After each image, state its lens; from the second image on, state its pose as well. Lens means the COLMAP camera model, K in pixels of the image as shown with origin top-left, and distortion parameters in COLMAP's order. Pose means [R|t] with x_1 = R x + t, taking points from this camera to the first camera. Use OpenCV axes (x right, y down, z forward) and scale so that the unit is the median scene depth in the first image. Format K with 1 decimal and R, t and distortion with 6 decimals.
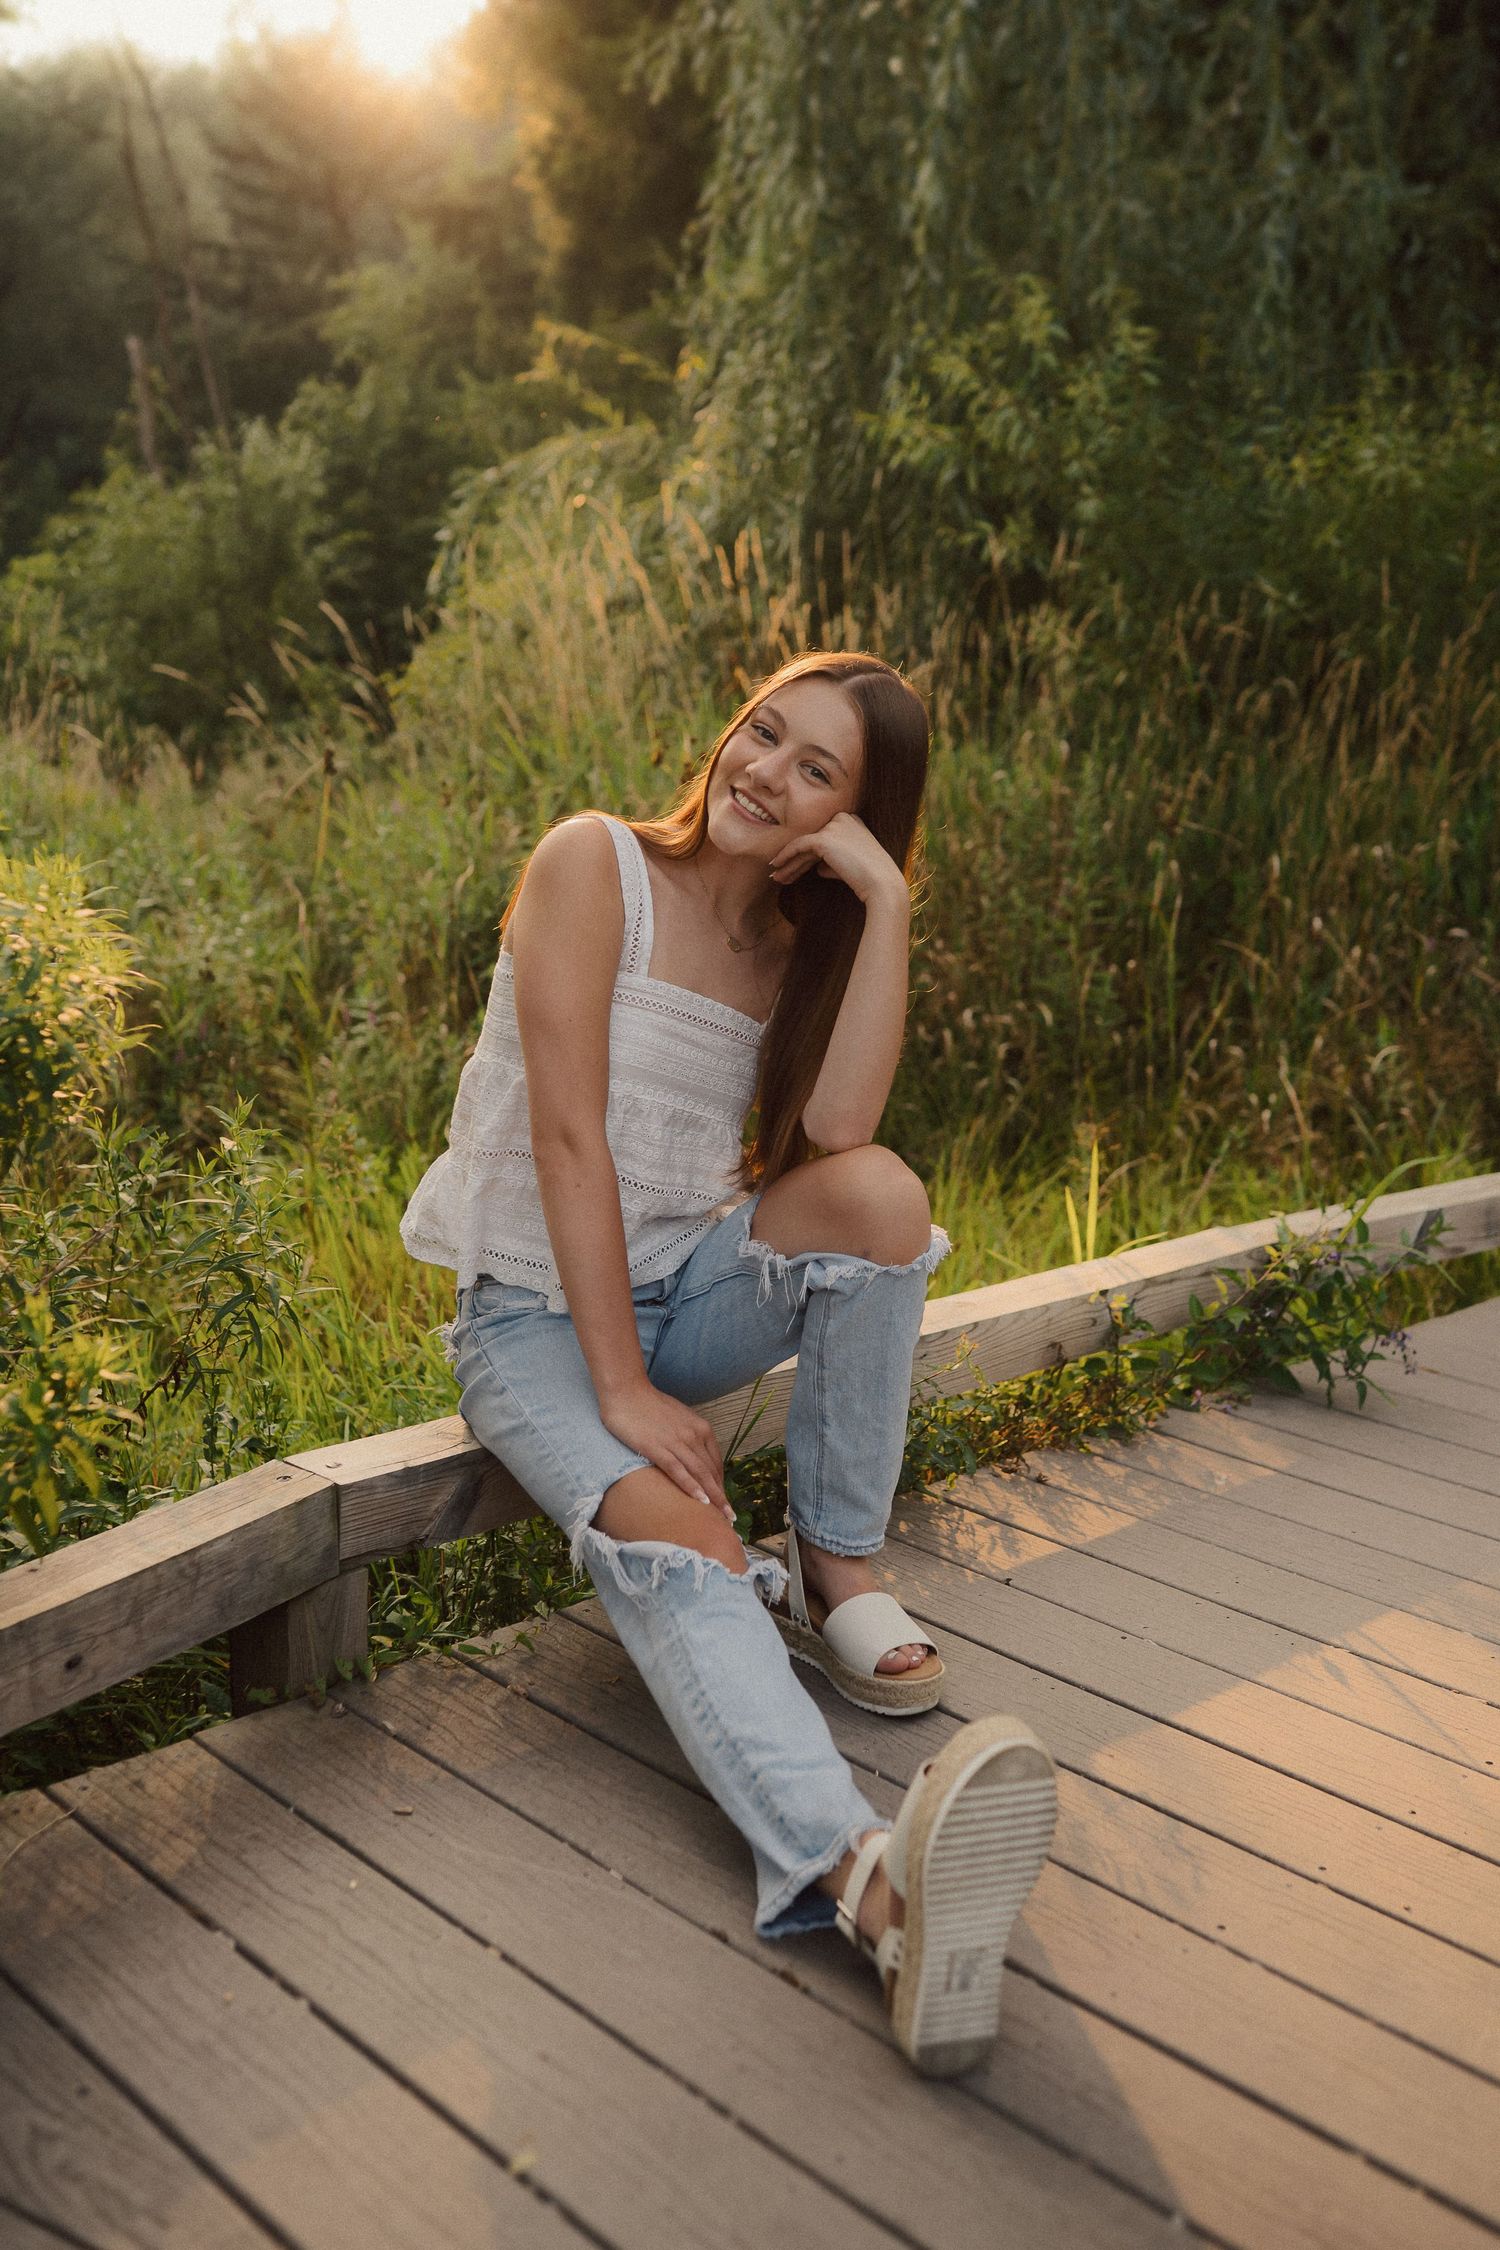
lens RADIAL K [[2018.9, 0, 677.9], [0, 2018.9, 1158.1], [0, 0, 1]] dist [-0.012349, -0.004004]
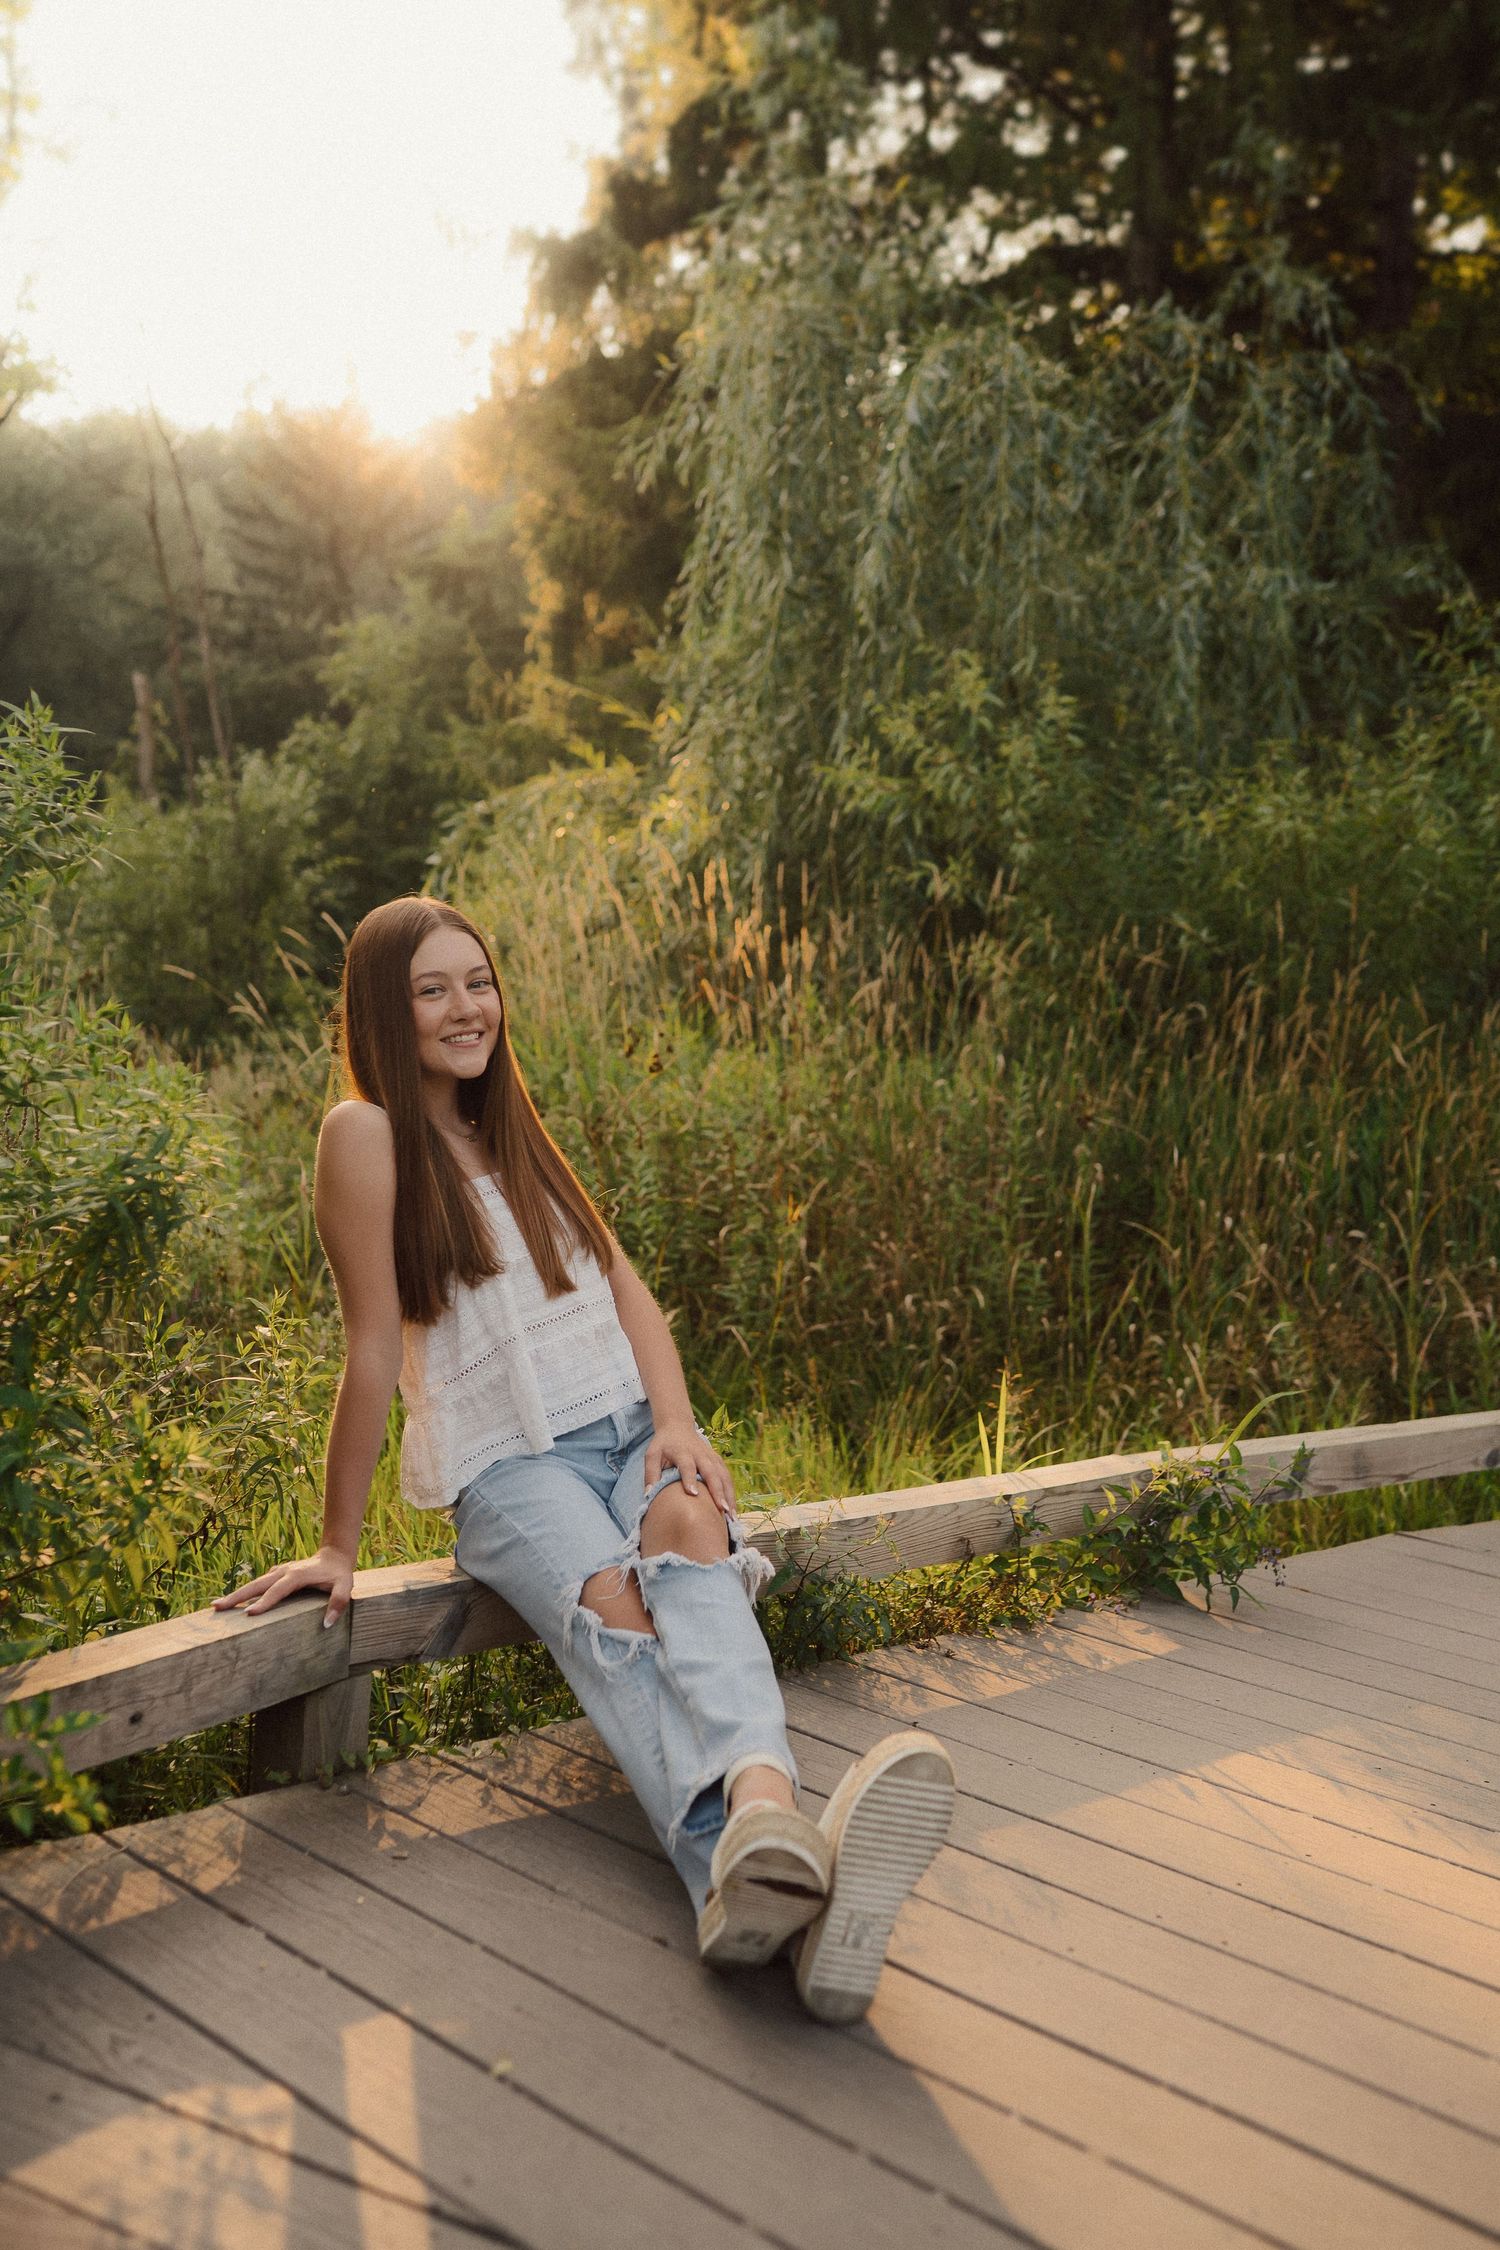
lens RADIAL K [[2138.7, 0, 647.6], [0, 2138.7, 1208.5], [0, 0, 1]] dist [-0.012827, -0.035666]
pose [[0.999520, 0.030575, 0.004990, -0.002968], [-0.029503, 0.988583, -0.147759, 0.053972], [-0.009451, 0.147540, 0.989011, -0.136417]]
